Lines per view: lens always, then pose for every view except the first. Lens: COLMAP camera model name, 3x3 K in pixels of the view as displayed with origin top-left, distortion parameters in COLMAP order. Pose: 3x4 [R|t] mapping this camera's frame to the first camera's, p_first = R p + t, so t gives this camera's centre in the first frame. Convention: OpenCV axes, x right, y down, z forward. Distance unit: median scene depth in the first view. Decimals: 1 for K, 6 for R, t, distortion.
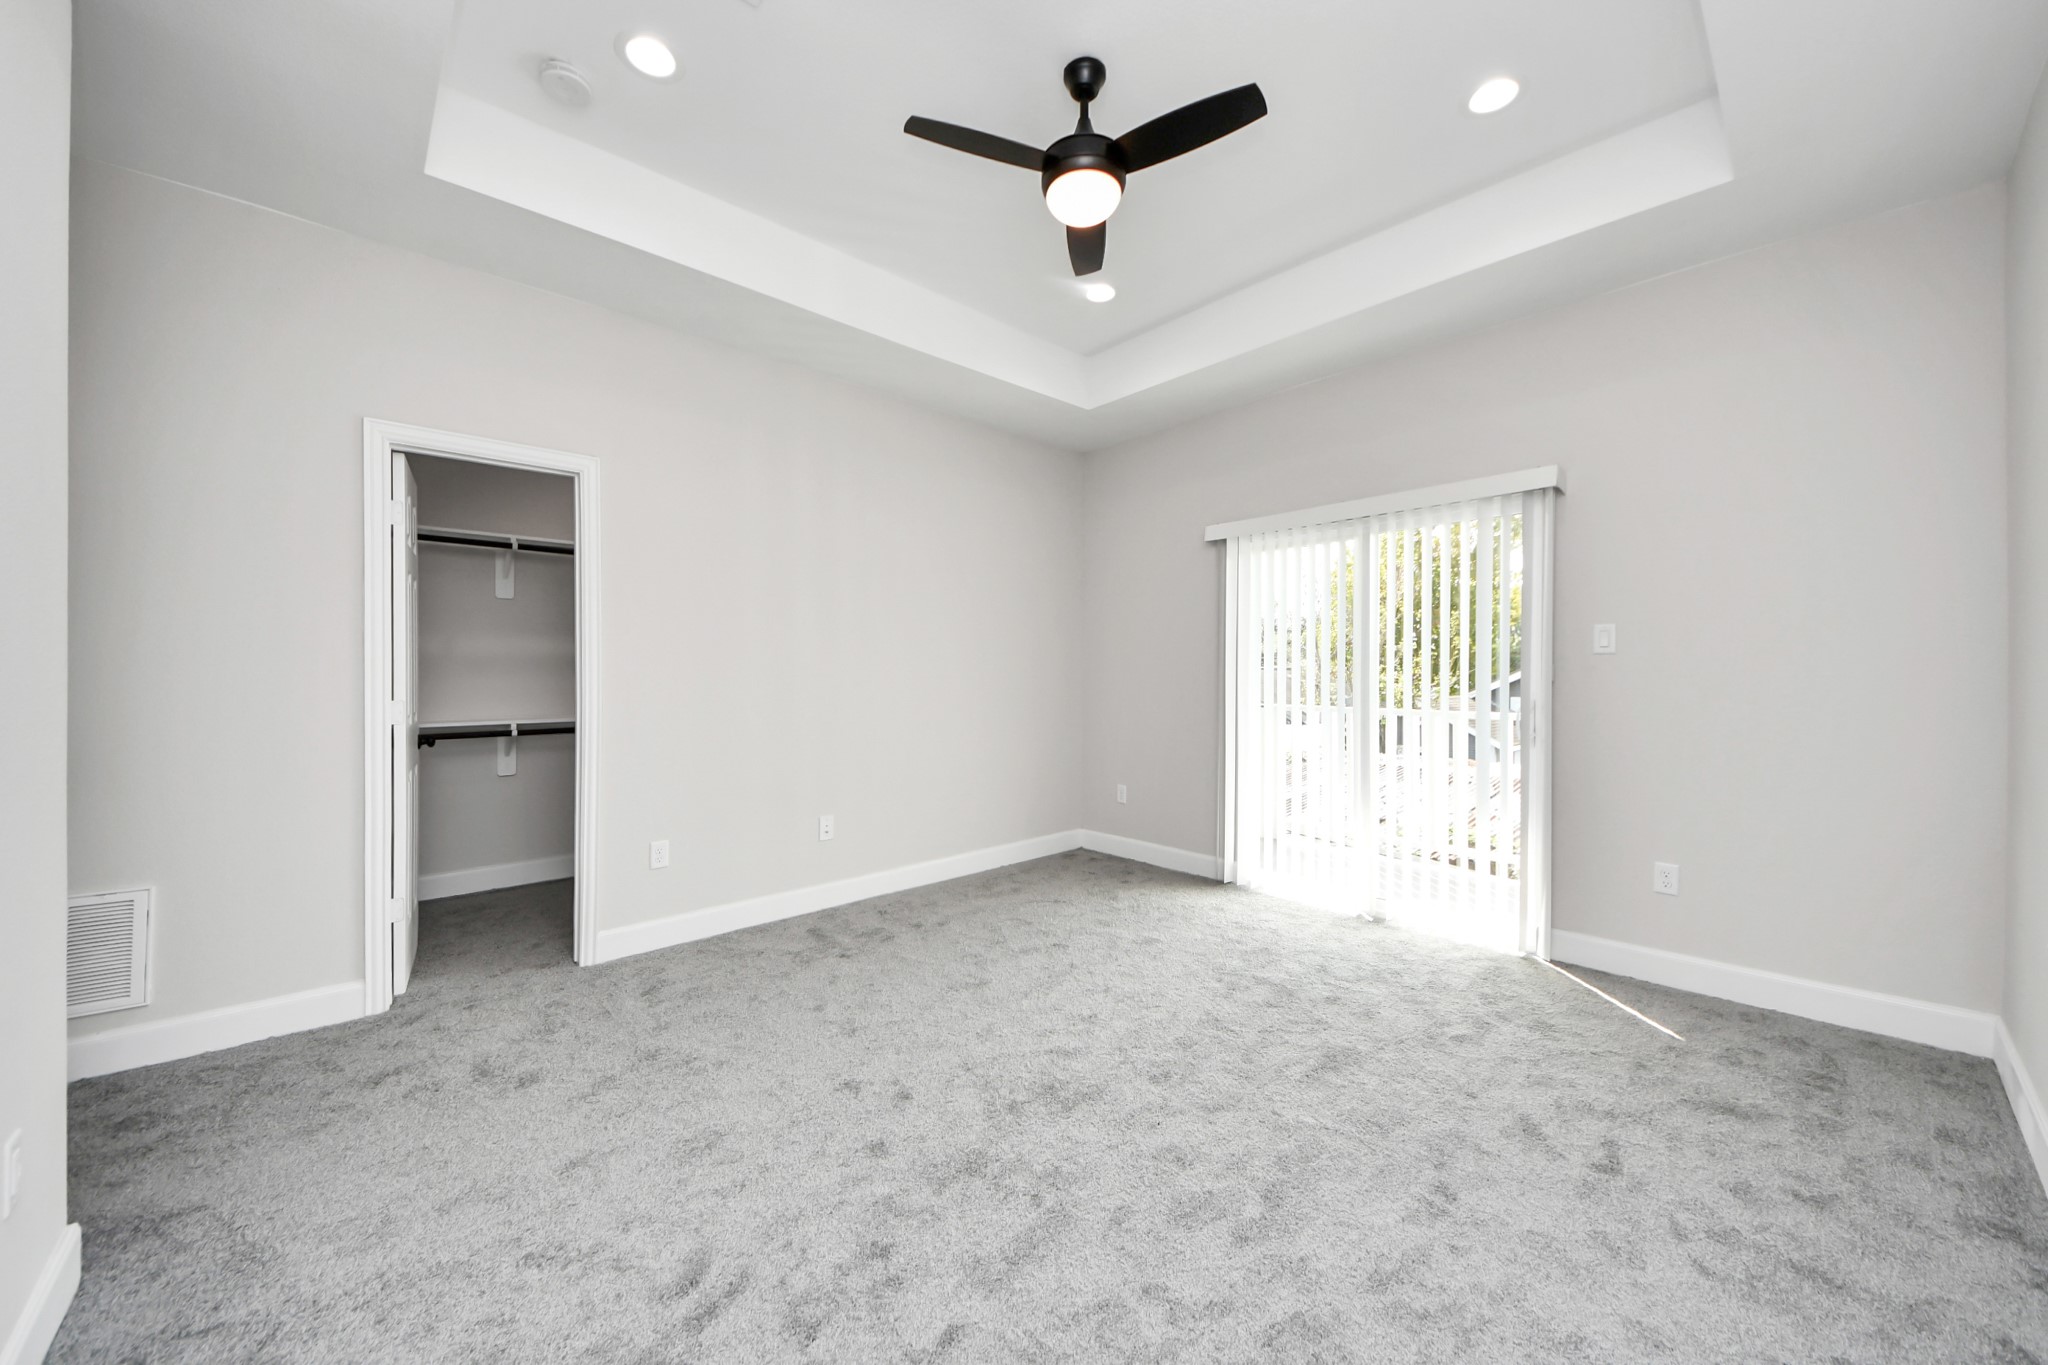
lens RADIAL K [[747.4, 0, 1025.0], [0, 747.4, 673.4], [0, 0, 1]] dist [0.065852, -0.027057]
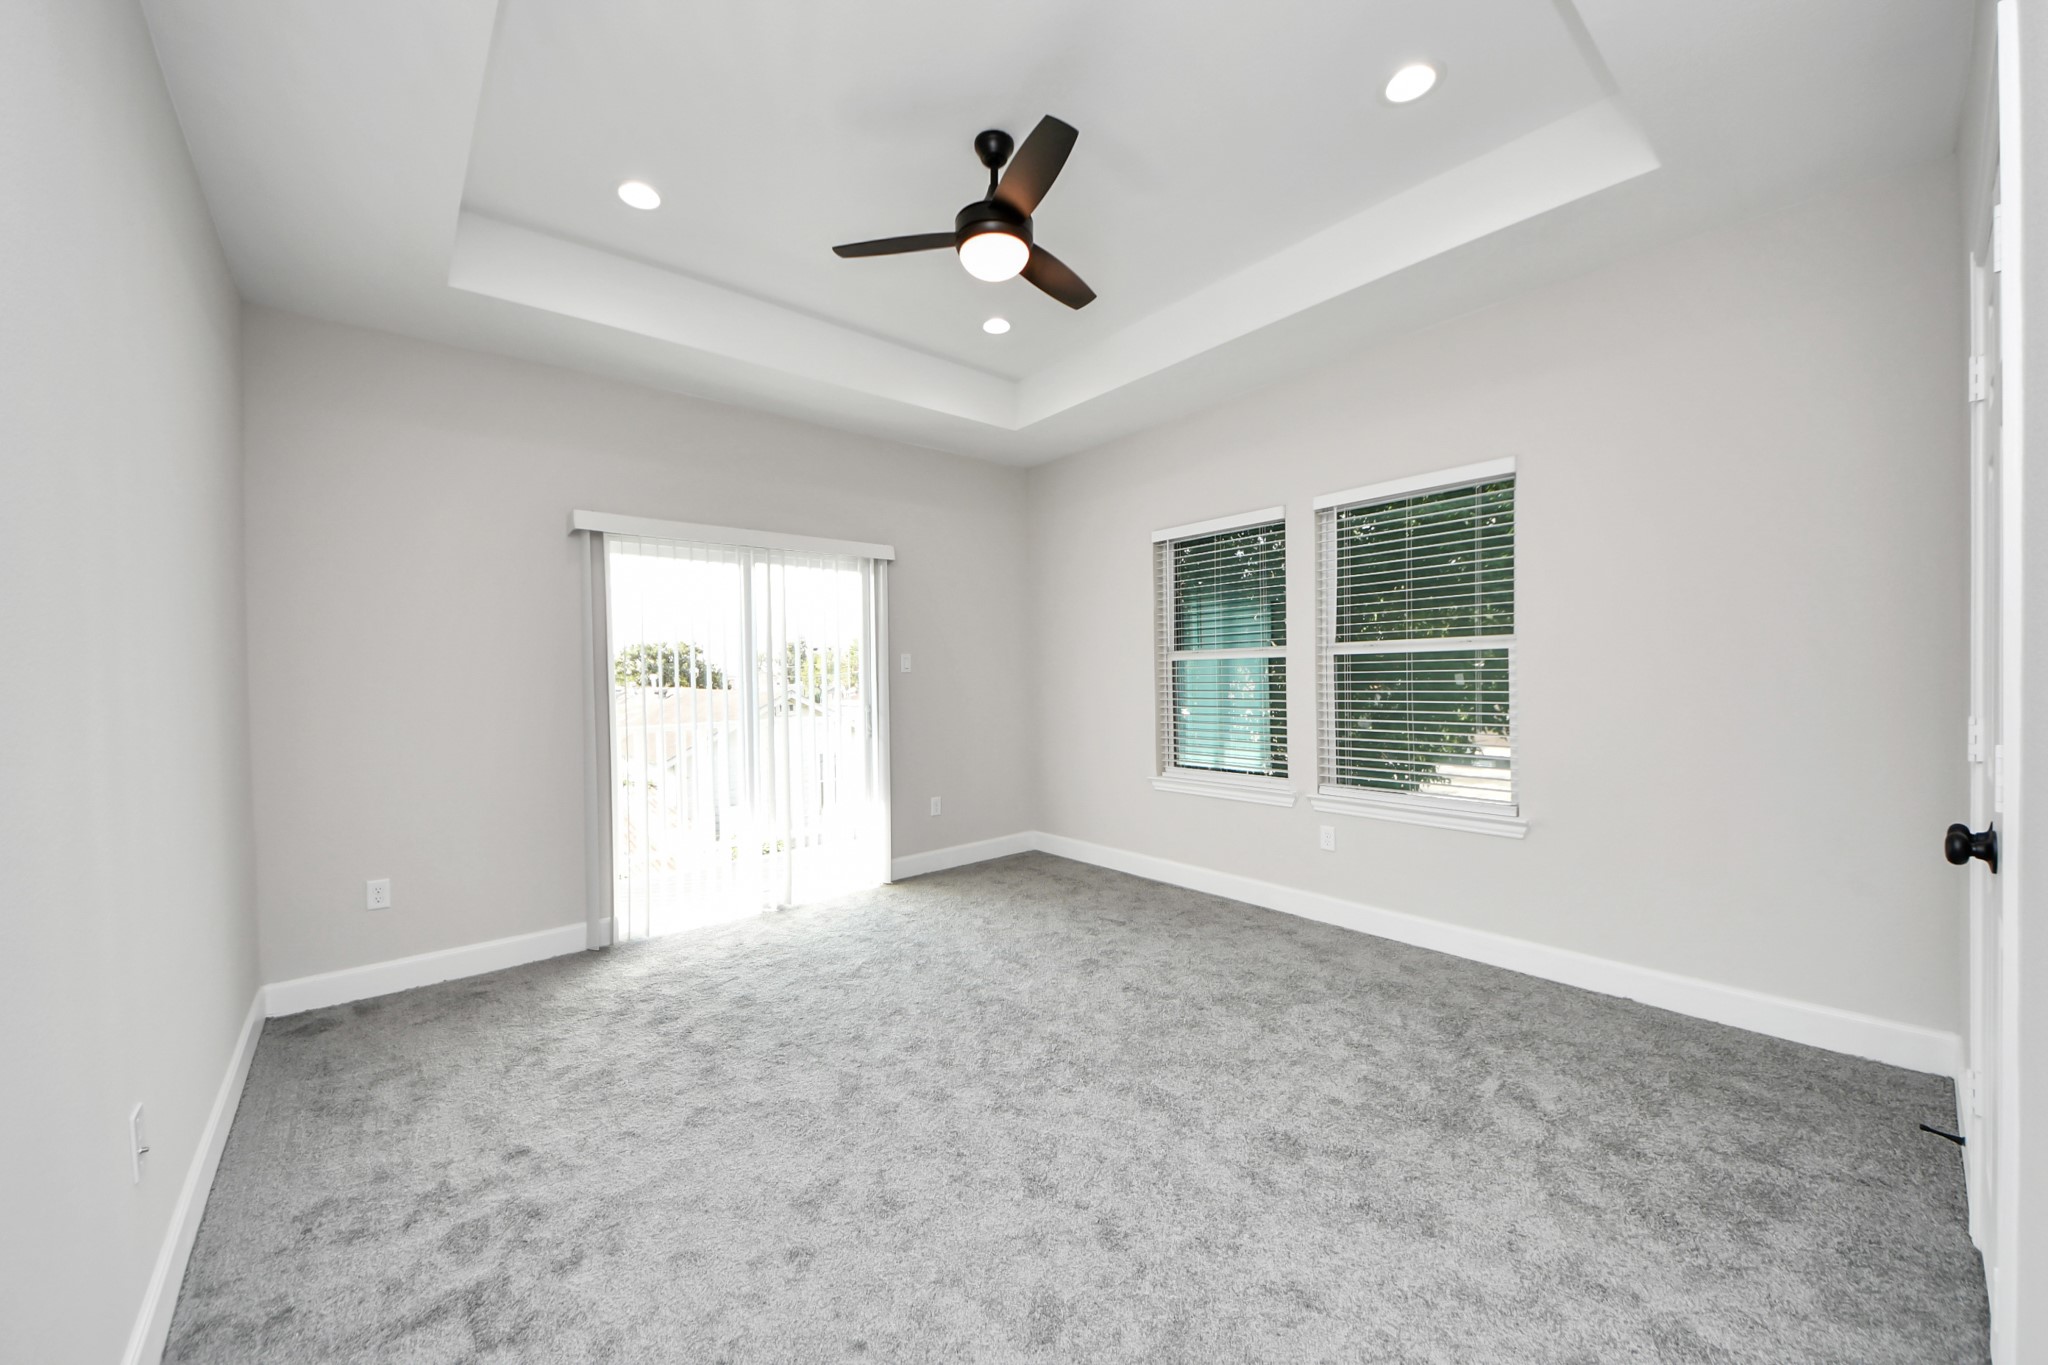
lens RADIAL K [[747.4, 0, 1025.0], [0, 747.4, 673.4], [0, 0, 1]] dist [0.065852, -0.027057]
pose [[0.058713, 0.004042, 0.998267, -0.664734], [0.017534, 0.999833, -0.005079, -0.011524], [-0.998121, 0.017802, 0.058632, 0.591794]]
